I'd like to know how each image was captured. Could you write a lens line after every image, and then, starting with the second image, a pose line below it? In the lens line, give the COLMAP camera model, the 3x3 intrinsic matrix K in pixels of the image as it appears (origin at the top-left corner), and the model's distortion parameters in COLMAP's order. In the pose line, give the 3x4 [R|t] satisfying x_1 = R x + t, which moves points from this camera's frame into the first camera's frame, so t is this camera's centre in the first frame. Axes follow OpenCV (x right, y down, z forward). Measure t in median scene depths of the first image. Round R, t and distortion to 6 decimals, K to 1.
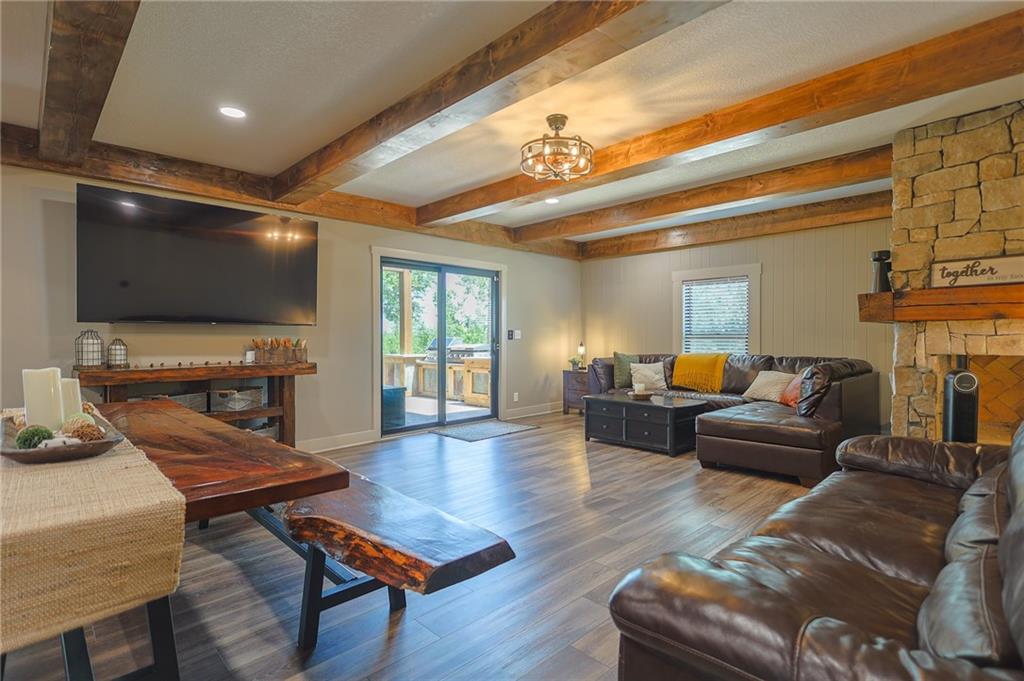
lens RADIAL K [[508.8, 0, 516.5], [0, 508.8, 344.1], [0, 0, 1]] dist [-0.002463, 0.001820]
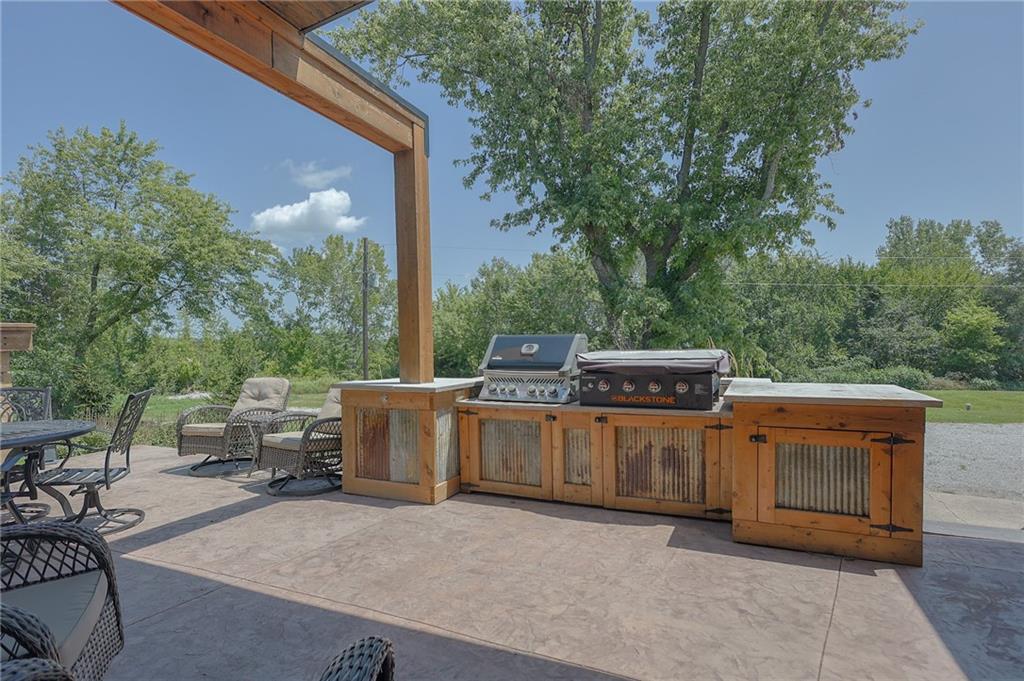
lens RADIAL K [[508.8, 0, 512.4], [0, 508.8, 348.2], [0, 0, 1]] dist [-0.002463, 0.001820]
pose [[0.933003, -0.013906, 0.359600, -0.290819], [0.014406, 0.999895, 0.001289, -0.003804], [-0.359580, 0.003978, 0.933106, 0.643759]]
